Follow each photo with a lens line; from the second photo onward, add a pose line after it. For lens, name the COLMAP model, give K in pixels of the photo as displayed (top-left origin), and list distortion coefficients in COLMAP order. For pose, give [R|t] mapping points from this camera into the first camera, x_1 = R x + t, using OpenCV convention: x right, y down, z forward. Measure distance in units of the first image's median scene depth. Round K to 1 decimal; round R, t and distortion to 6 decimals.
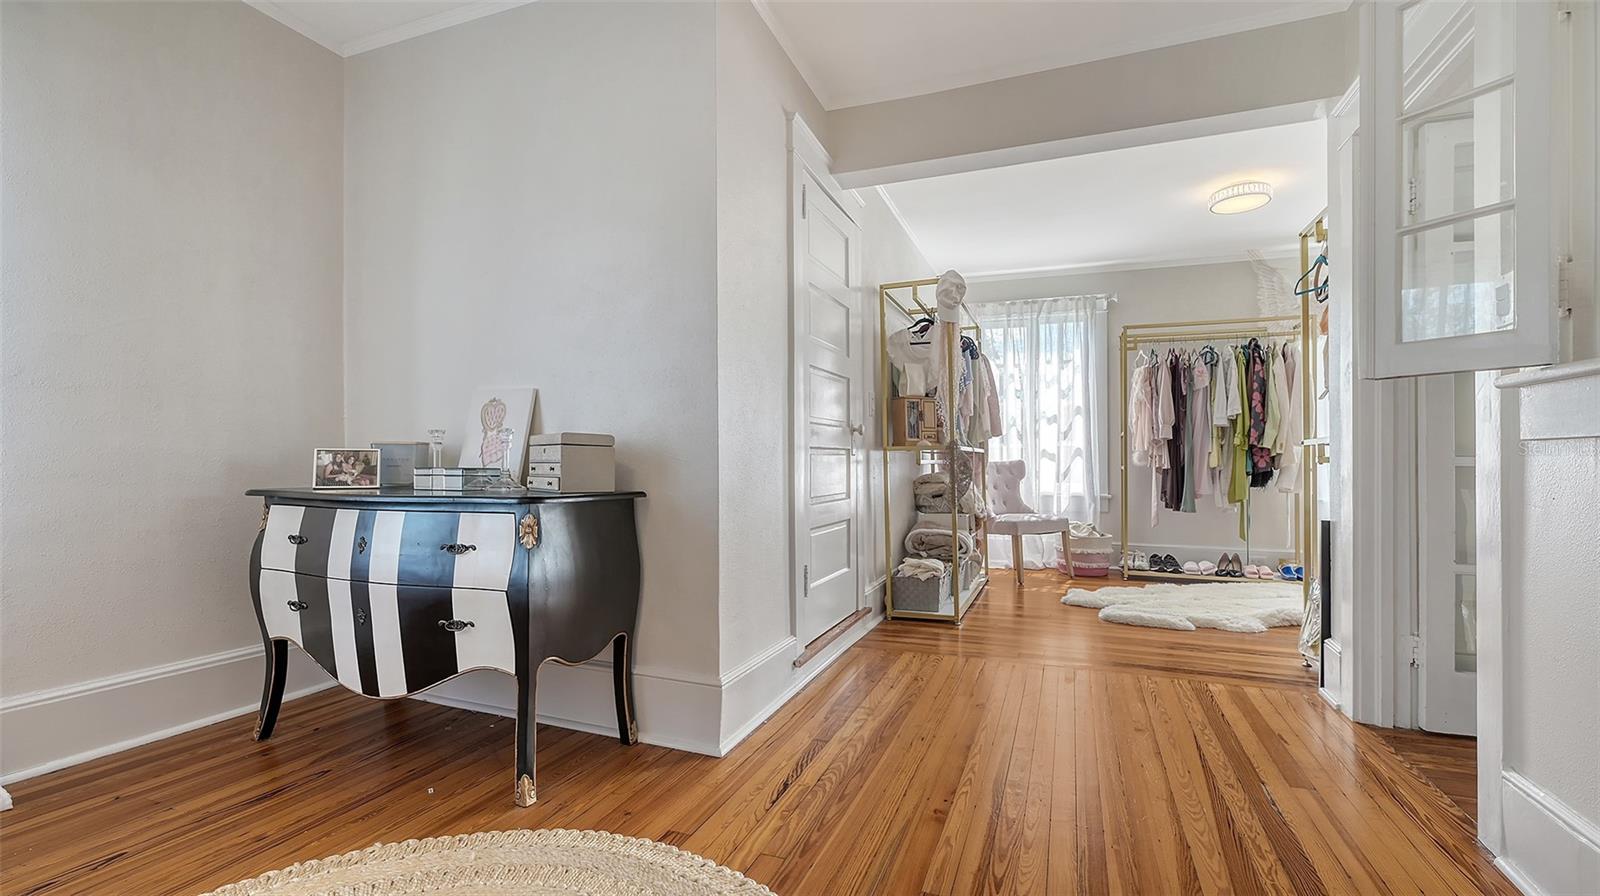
lens RADIAL K [[689.8, 0, 805.1], [0, 689.8, 447.0], [0, 0, 1]] dist [0.000473, 0.000437]
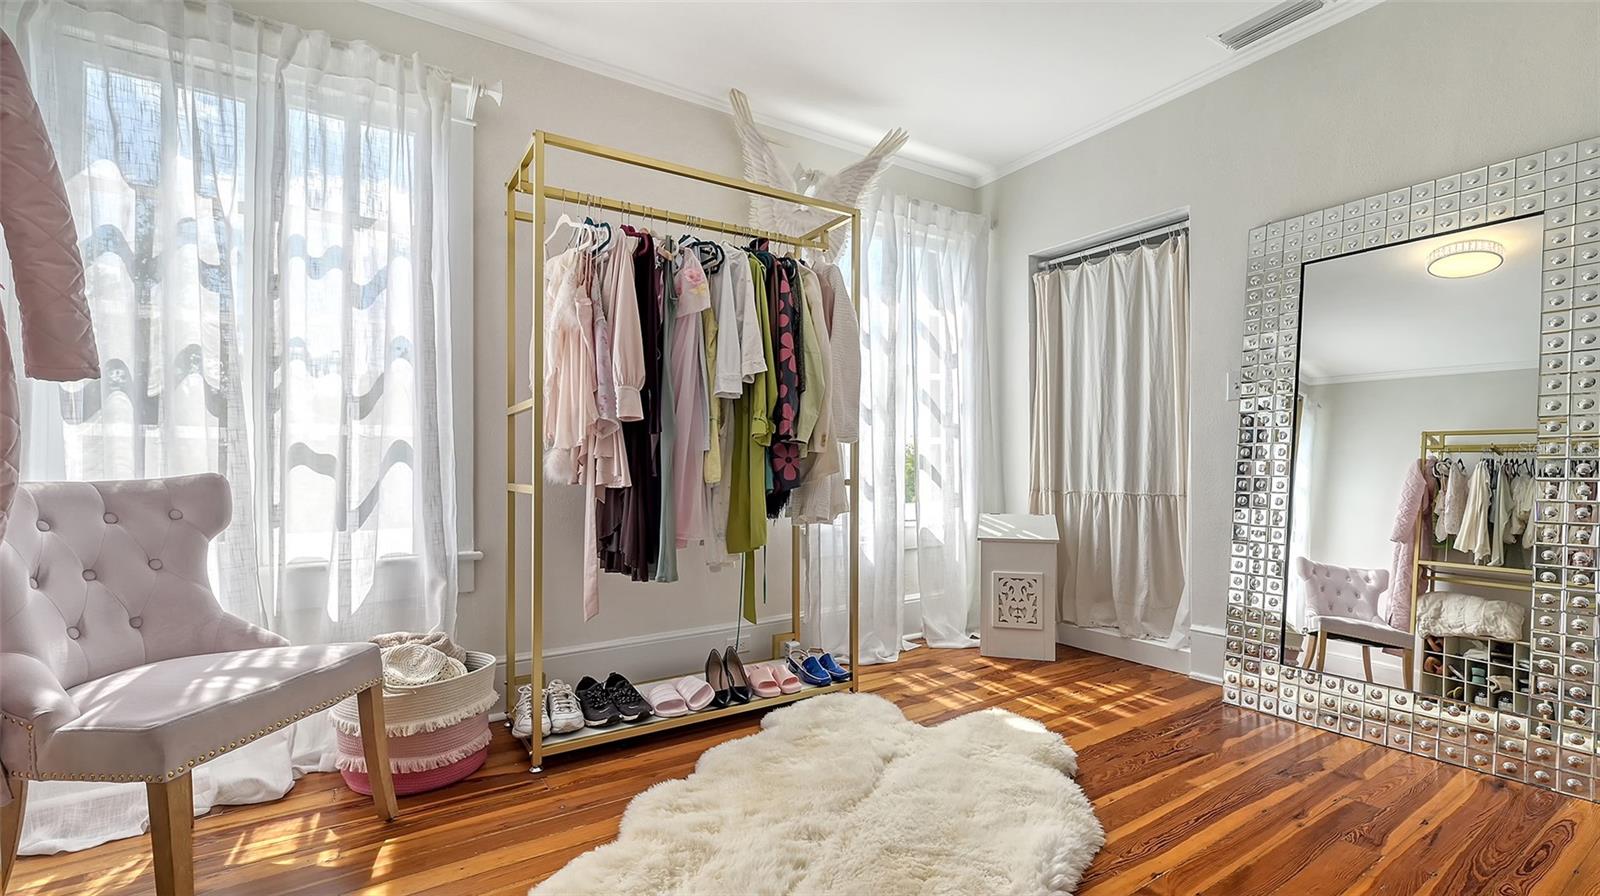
lens RADIAL K [[689.8, 0, 809.5], [0, 689.8, 451.9], [0, 0, 1]] dist [0.000473, 0.000437]
pose [[0.574398, 0.008094, 0.818536, 0.223394], [-0.001916, 0.999962, -0.008544, 0.011470], [-0.818574, 0.003340, 0.574391, 0.627896]]
